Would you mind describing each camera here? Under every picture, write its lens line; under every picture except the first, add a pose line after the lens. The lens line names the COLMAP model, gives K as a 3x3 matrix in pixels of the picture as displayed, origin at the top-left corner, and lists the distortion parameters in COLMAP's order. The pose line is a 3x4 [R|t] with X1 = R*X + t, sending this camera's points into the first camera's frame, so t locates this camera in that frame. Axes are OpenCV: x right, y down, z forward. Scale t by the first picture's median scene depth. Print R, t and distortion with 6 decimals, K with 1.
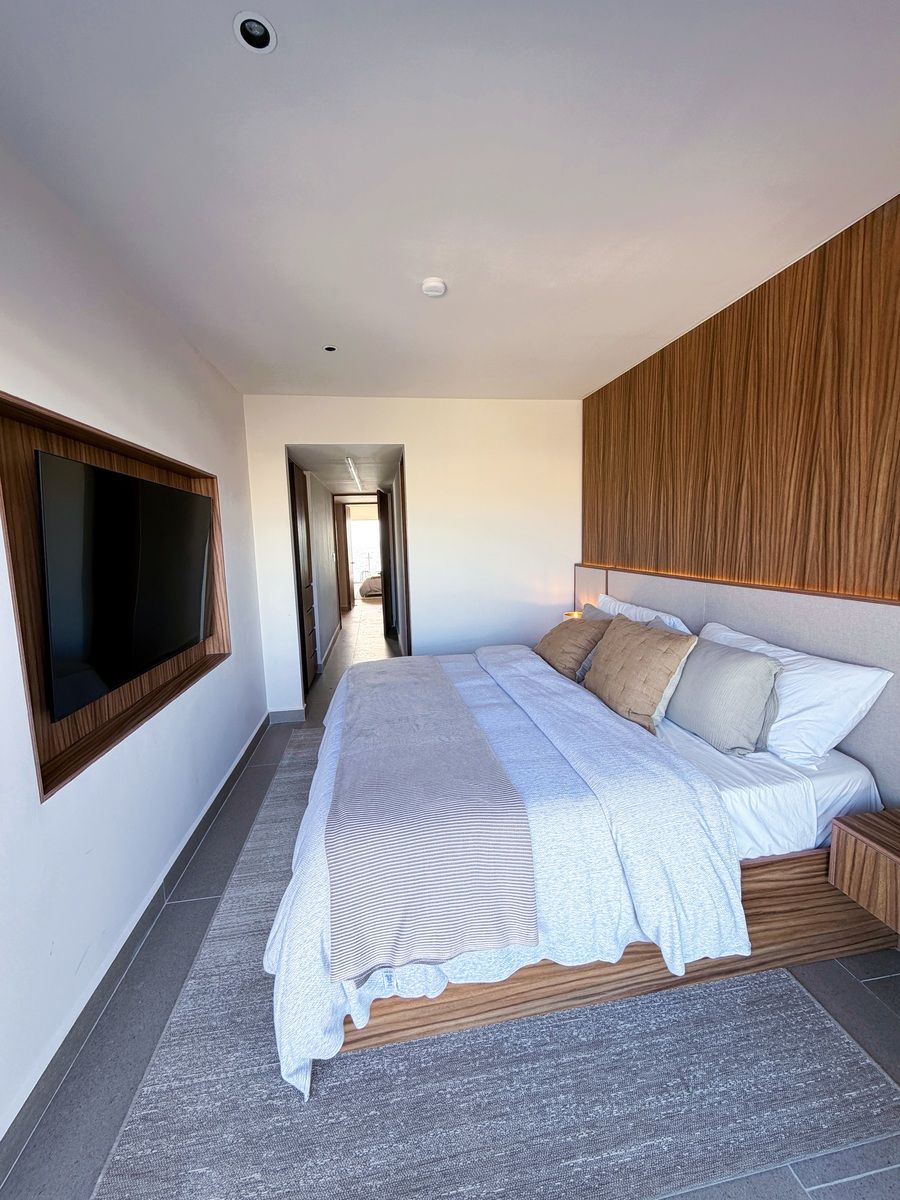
lens RADIAL K [[479.5, 0, 450.2], [0, 479.5, 597.6], [0, 0, 1]] dist [0.000148, 0.000235]
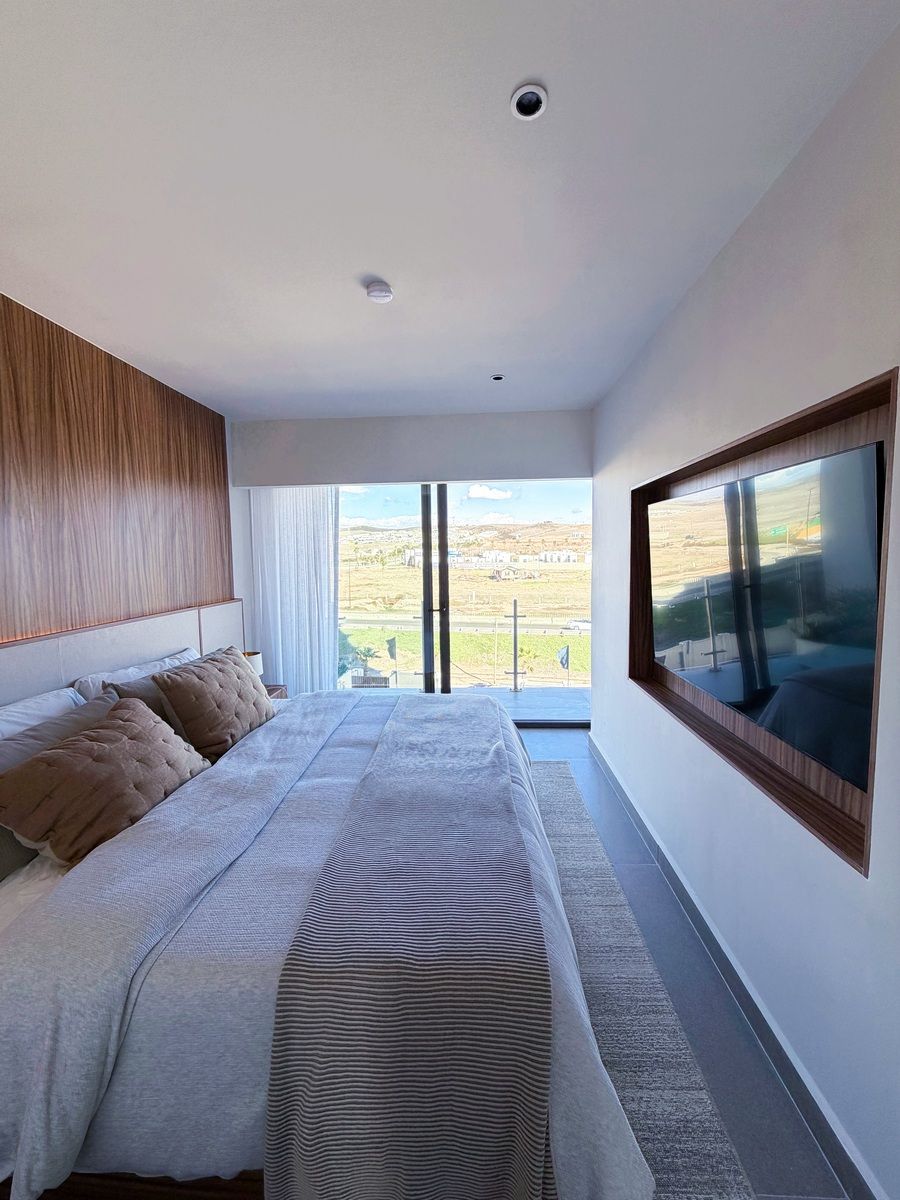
lens RADIAL K [[479.5, 0, 450.2], [0, 479.5, 597.6], [0, 0, 1]] dist [0.000148, 0.000235]
pose [[-0.975279, 0.027782, 0.219222, -0.314938], [0.069843, 0.979964, 0.186530, -0.218075], [-0.209647, 0.197230, -0.957679, 1.774078]]
